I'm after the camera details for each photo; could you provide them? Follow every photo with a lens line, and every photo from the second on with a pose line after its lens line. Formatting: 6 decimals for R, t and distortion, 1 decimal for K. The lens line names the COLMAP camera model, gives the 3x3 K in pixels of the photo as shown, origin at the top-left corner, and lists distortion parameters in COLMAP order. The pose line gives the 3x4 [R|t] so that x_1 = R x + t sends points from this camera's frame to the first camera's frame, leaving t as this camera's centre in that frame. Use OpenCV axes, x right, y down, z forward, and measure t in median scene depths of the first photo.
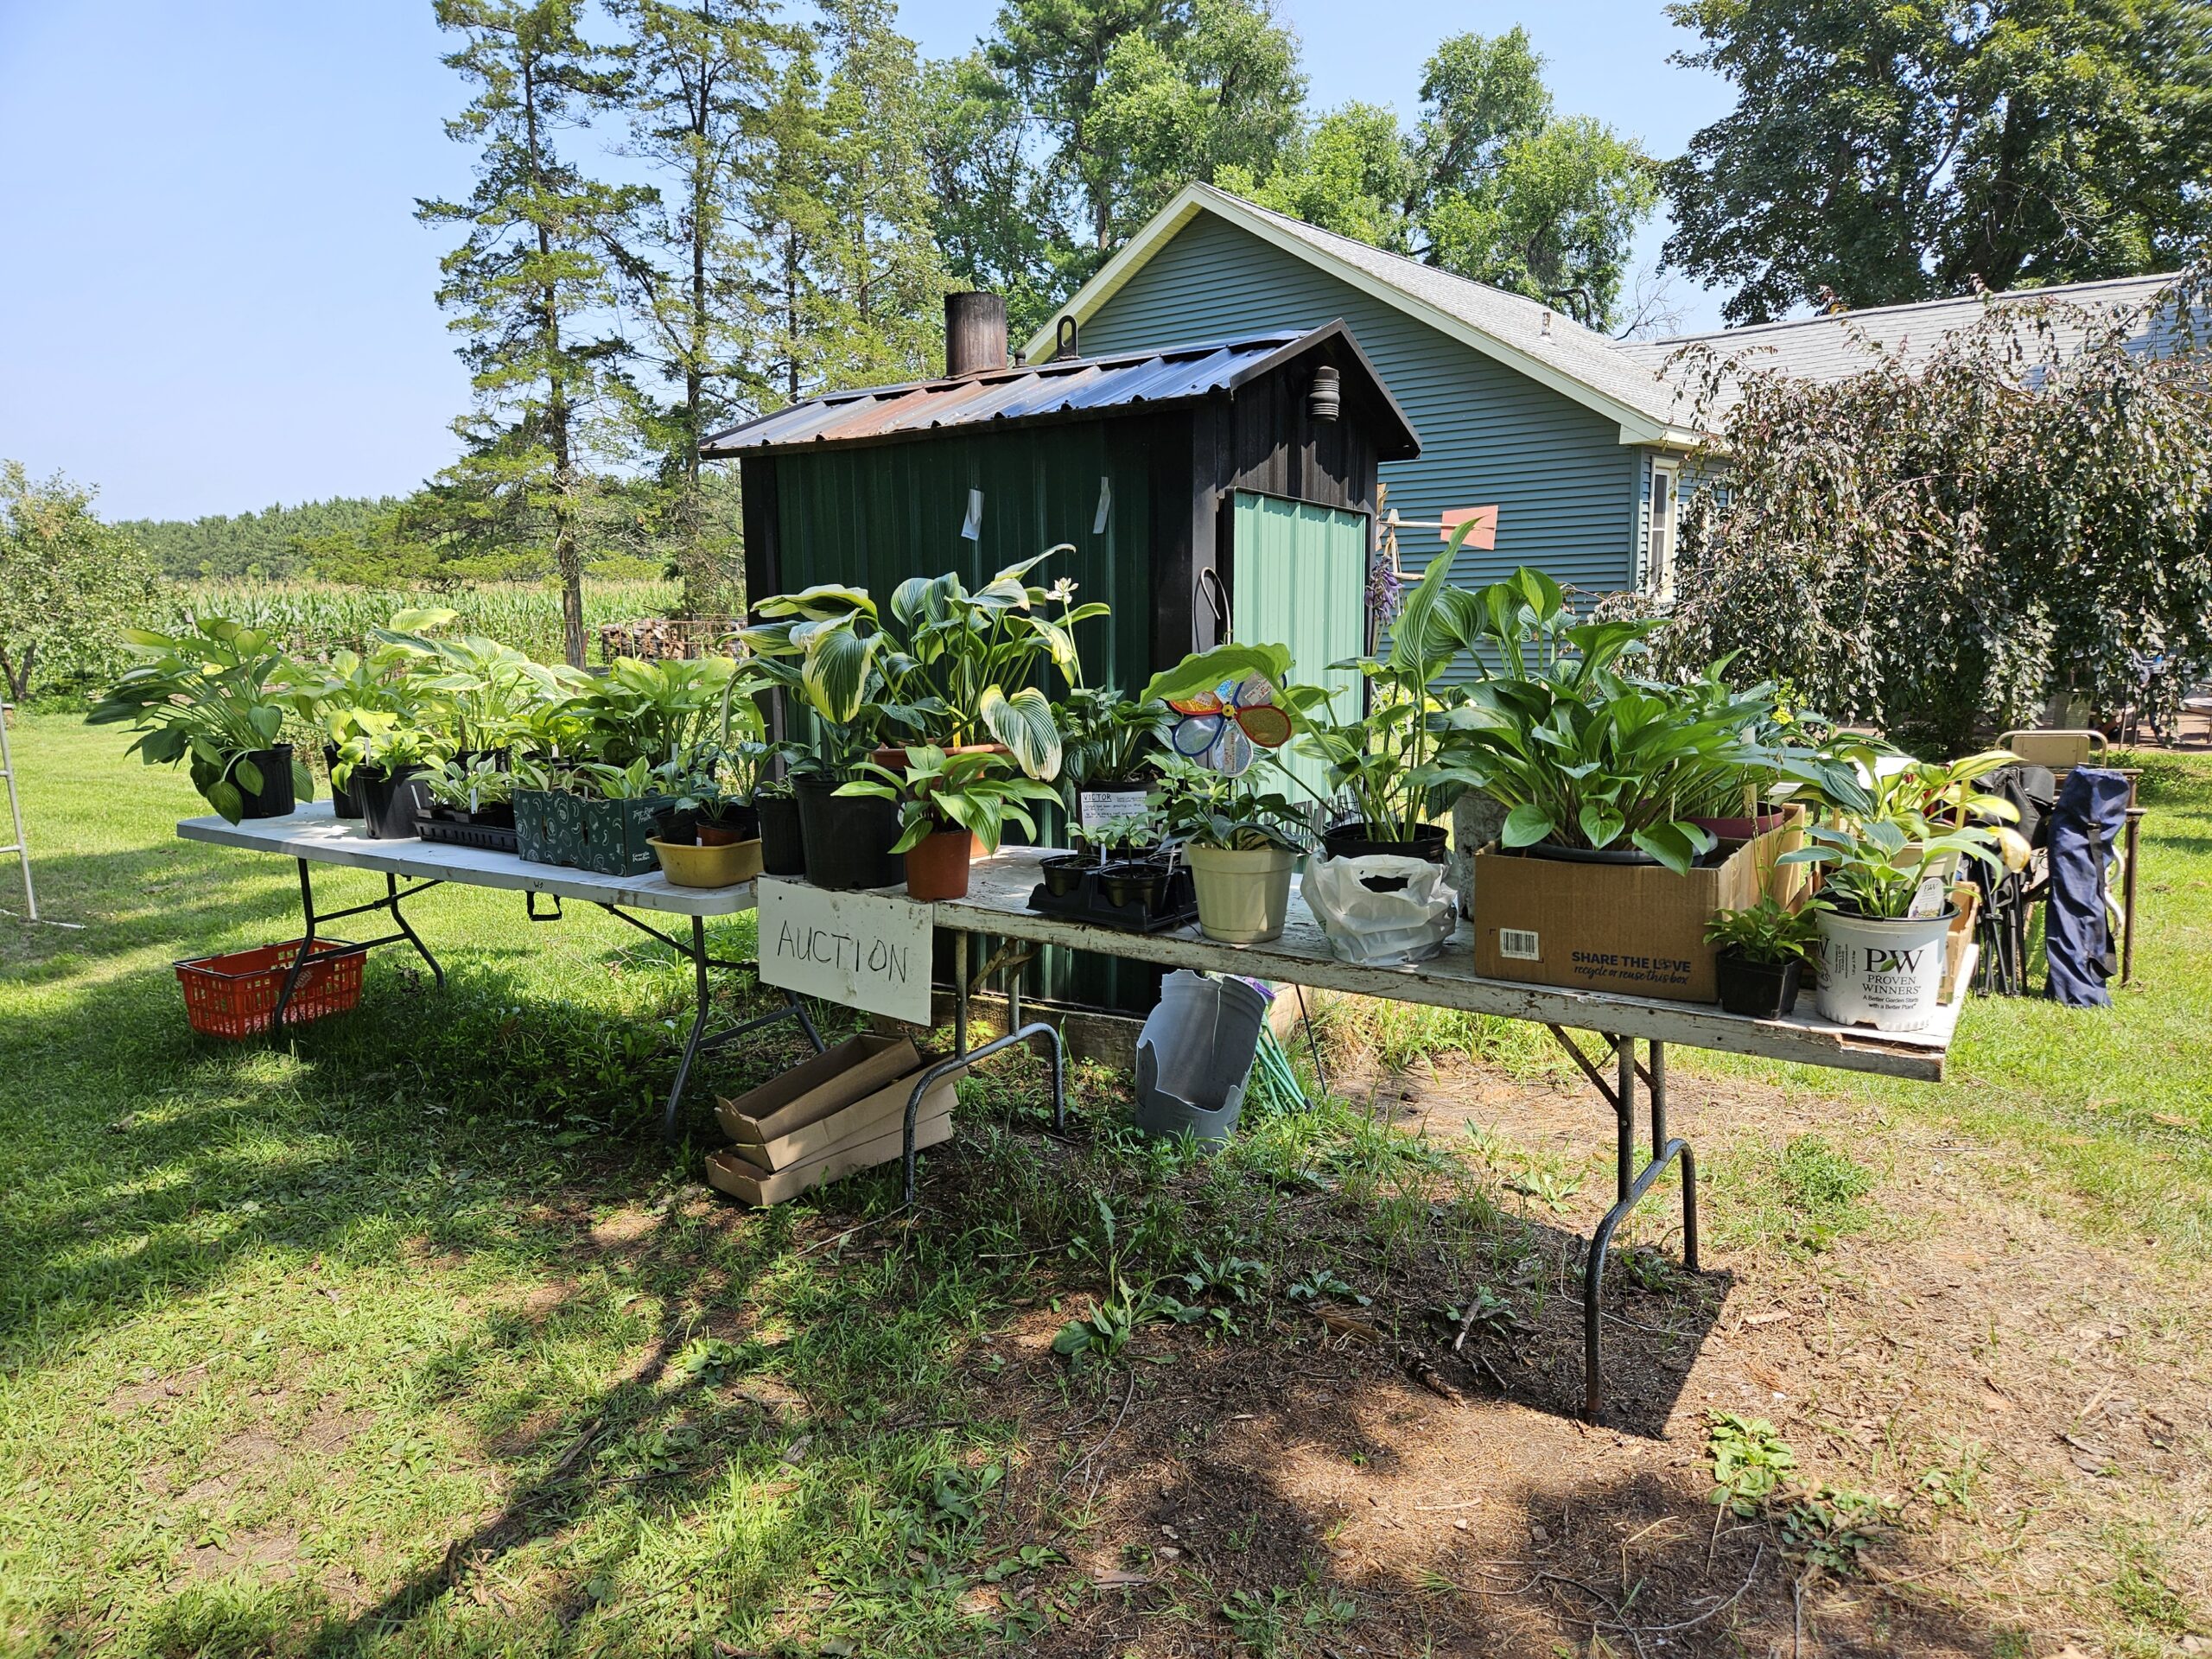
lens RADIAL K [[1478.0, 0, 1108.2], [0, 1478.0, 829.8], [0, 0, 1]] dist [0.028585, -0.000233]
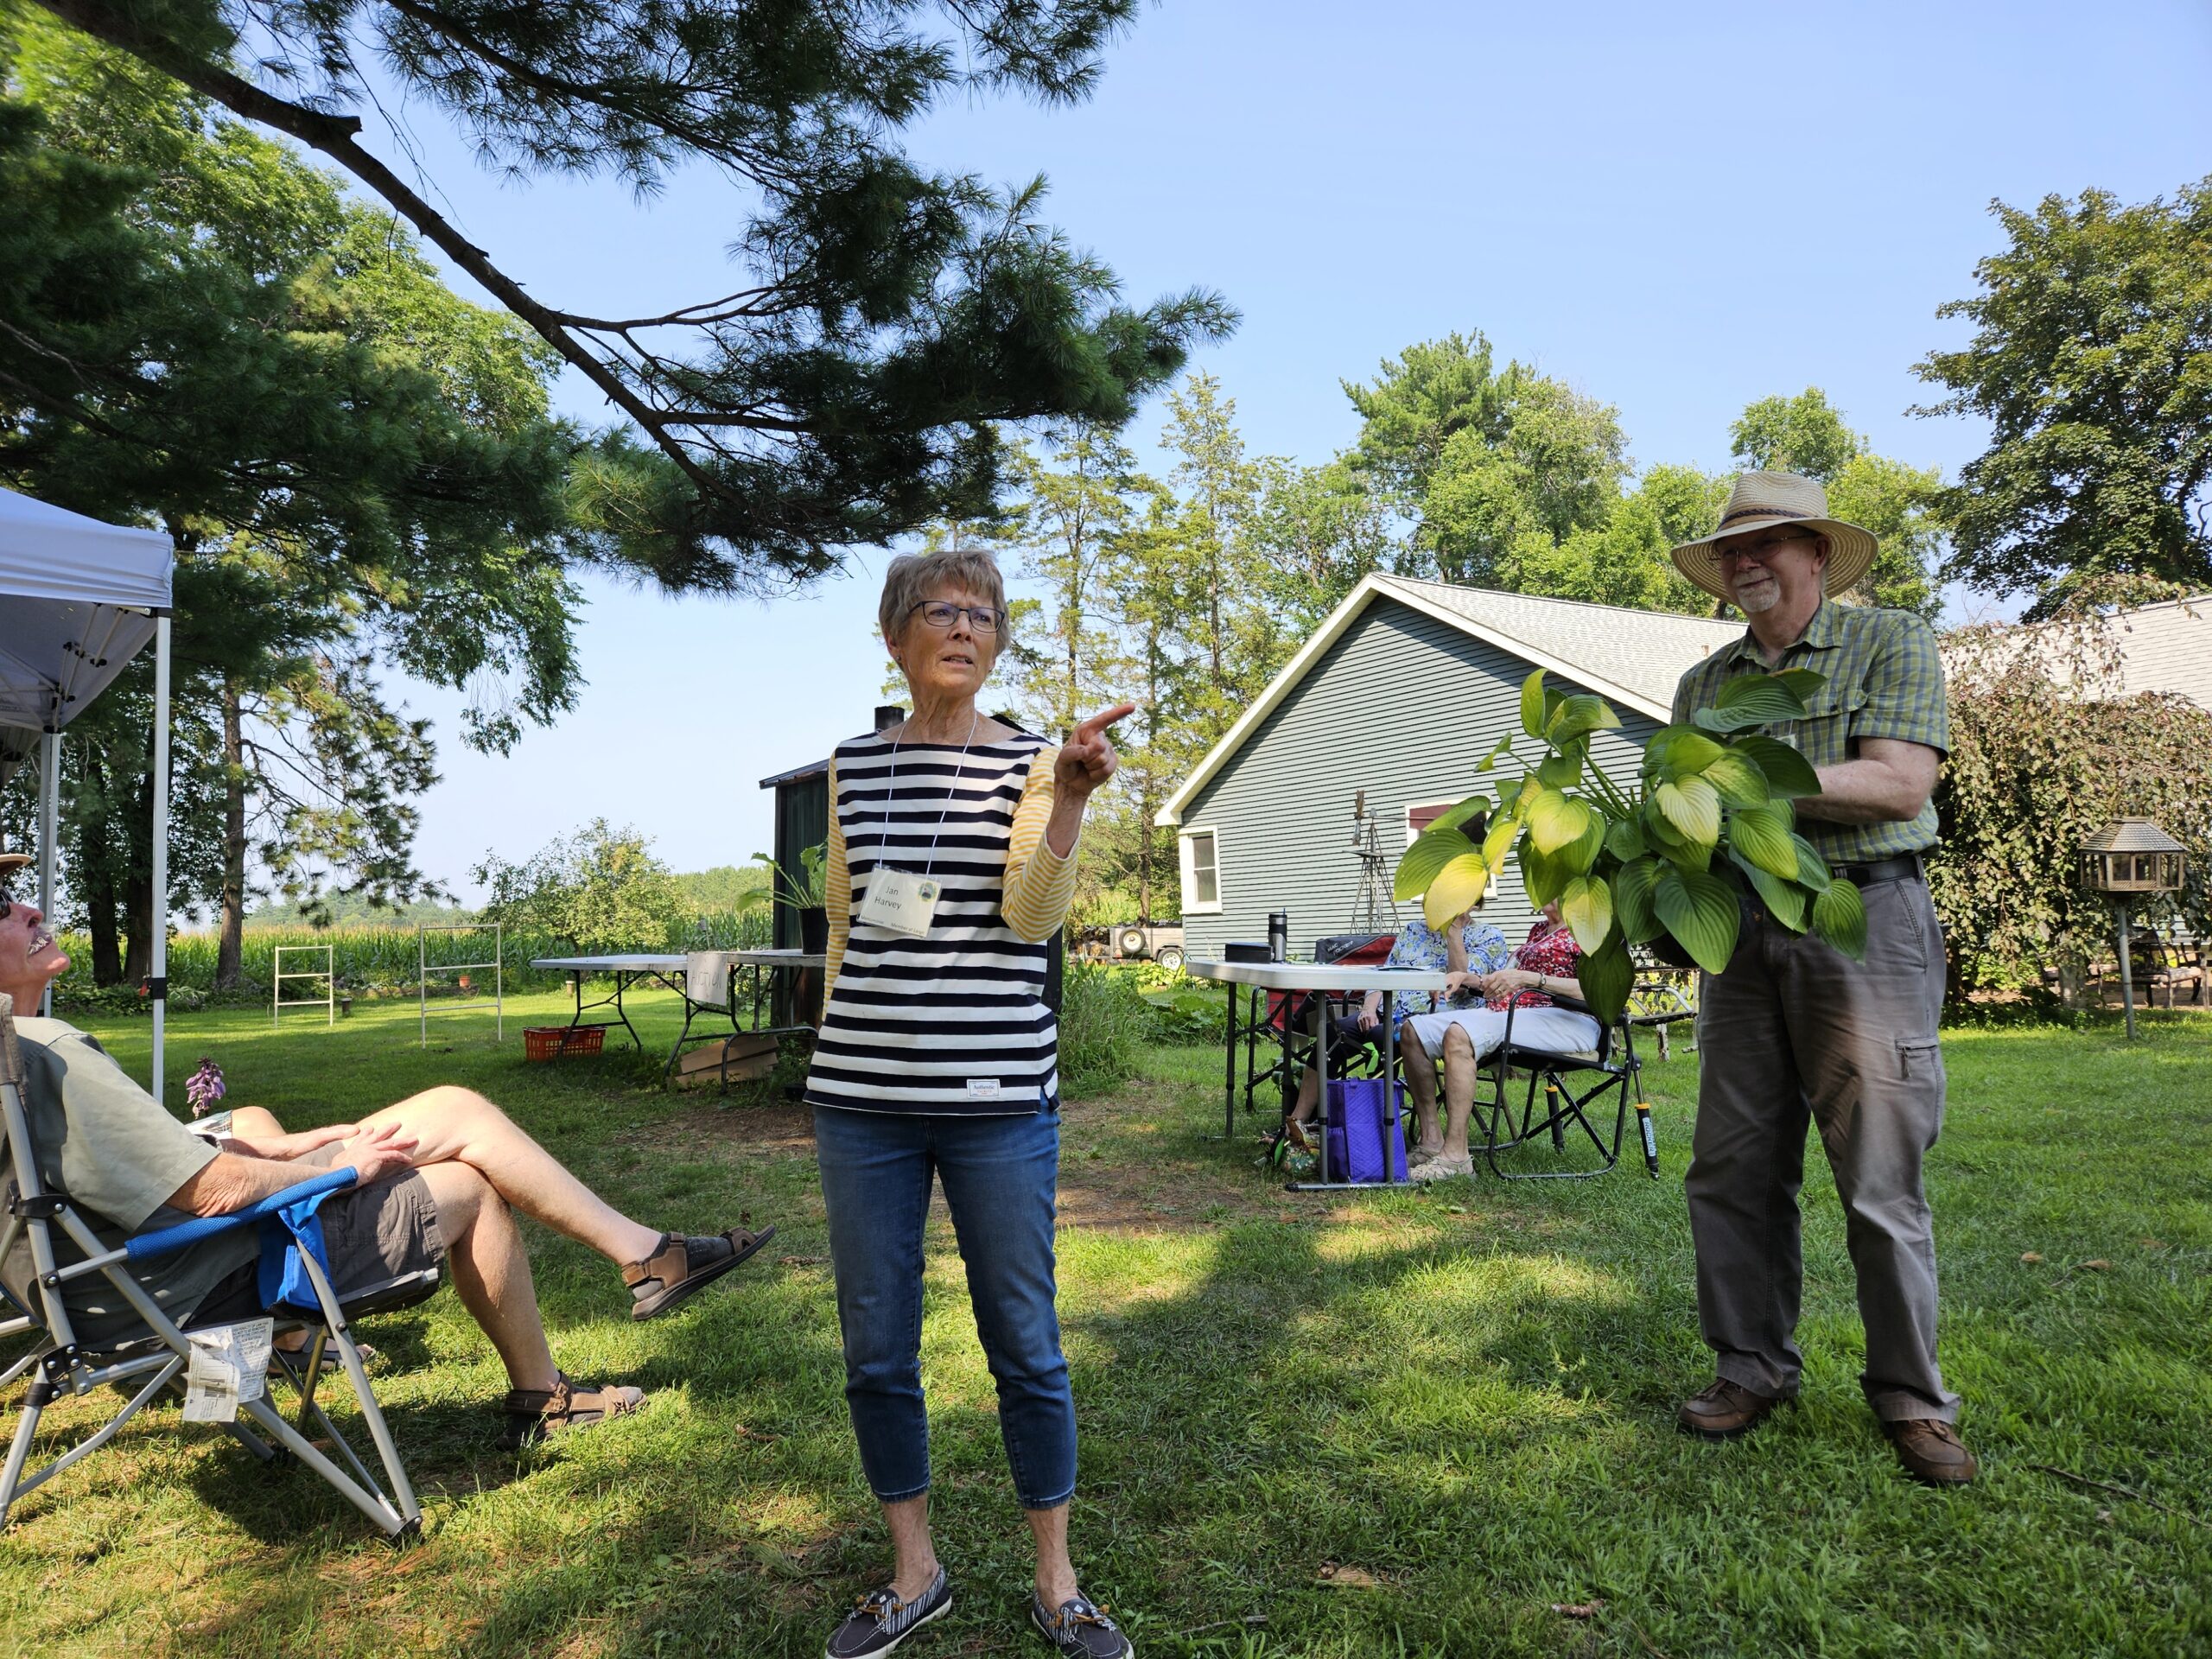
lens RADIAL K [[1478.0, 0, 1105.5], [0, 1478.0, 826.8], [0, 0, 1]] dist [0.028585, -0.000233]
pose [[0.945511, -0.032198, -0.323996, 0.163944], [-0.039763, 0.976231, -0.213055, 0.042843], [0.323154, 0.214329, 0.921756, -0.144864]]
